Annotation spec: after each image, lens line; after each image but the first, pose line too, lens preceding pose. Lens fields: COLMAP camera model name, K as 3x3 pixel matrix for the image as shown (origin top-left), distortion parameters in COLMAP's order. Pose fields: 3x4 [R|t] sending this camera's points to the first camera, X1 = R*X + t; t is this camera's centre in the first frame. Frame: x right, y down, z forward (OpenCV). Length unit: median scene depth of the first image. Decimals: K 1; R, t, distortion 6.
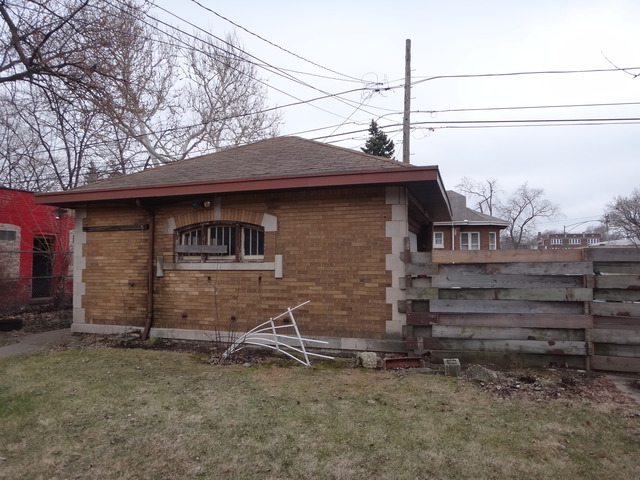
lens RADIAL K [[444.2, 0, 323.1], [0, 444.2, 238.9], [0, 0, 1]] dist [-0.037541, -0.005490]
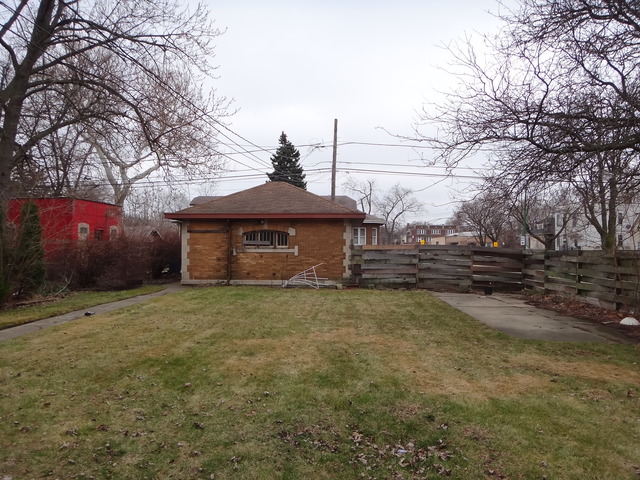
lens RADIAL K [[444.2, 0, 319.3], [0, 444.2, 240.7], [0, 0, 1]] dist [-0.037541, -0.005490]
pose [[0.966787, 0.009936, 0.255390, -0.496950], [-0.018872, 0.999291, 0.032564, -0.058342], [-0.254885, -0.036302, 0.966290, -1.082089]]
